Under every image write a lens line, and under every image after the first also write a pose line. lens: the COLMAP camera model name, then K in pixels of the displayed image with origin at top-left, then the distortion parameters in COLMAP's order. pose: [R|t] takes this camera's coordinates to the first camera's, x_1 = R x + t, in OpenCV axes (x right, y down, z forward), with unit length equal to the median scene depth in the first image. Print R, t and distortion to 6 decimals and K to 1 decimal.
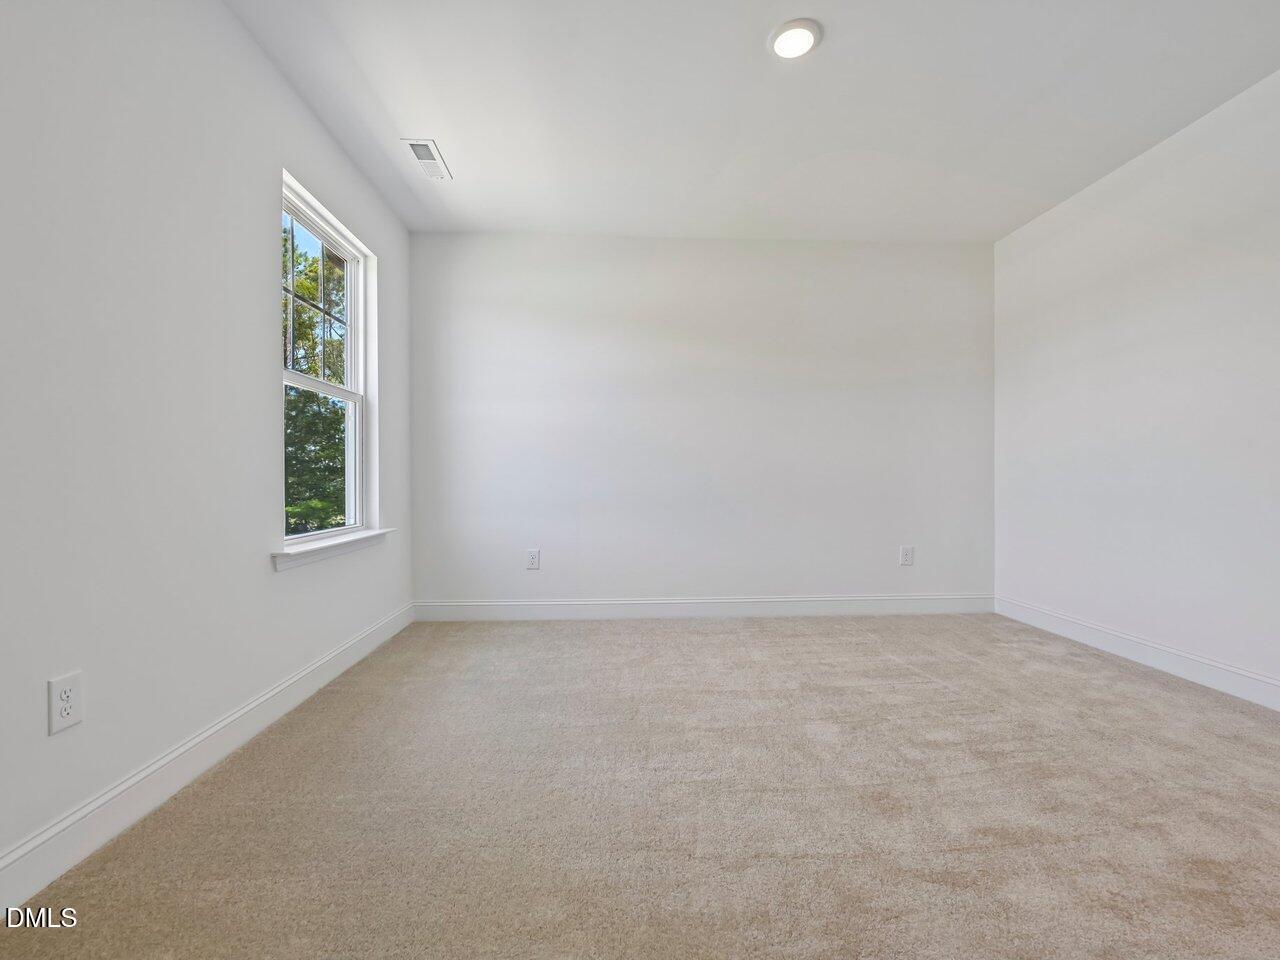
lens RADIAL K [[578.1, 0, 640.0], [0, 578.1, 480.0], [0, 0, 1]] dist [-0.003156, -0.000316]
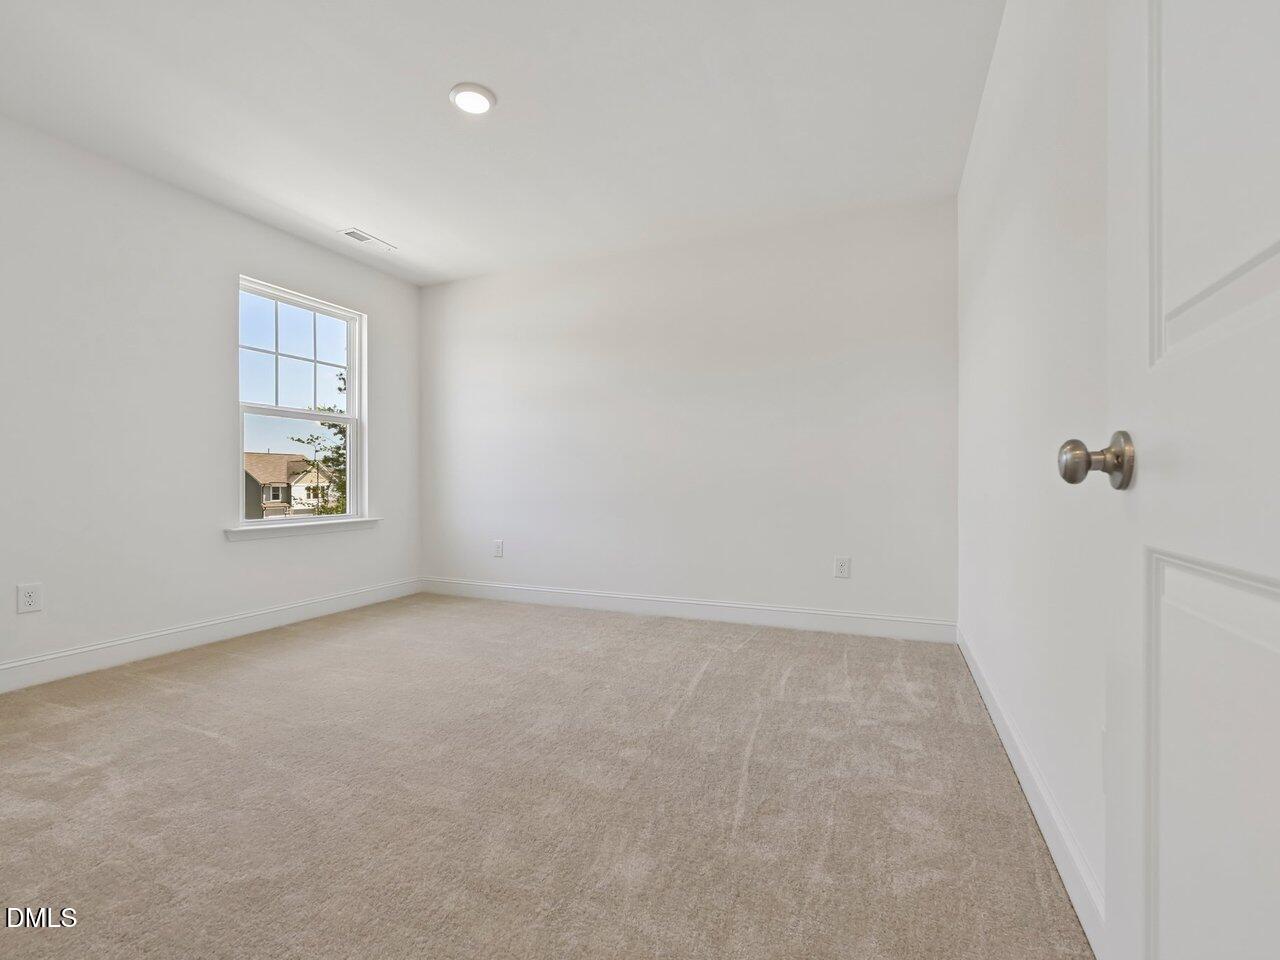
lens RADIAL K [[578.1, 0, 640.0], [0, 578.1, 480.0], [0, 0, 1]] dist [-0.003156, -0.000316]
pose [[0.898413, 0.000442, -0.439152, 0.651855], [-0.001286, 0.999998, -0.001625, -0.001914], [0.439151, 0.002024, 0.898411, 0.069466]]
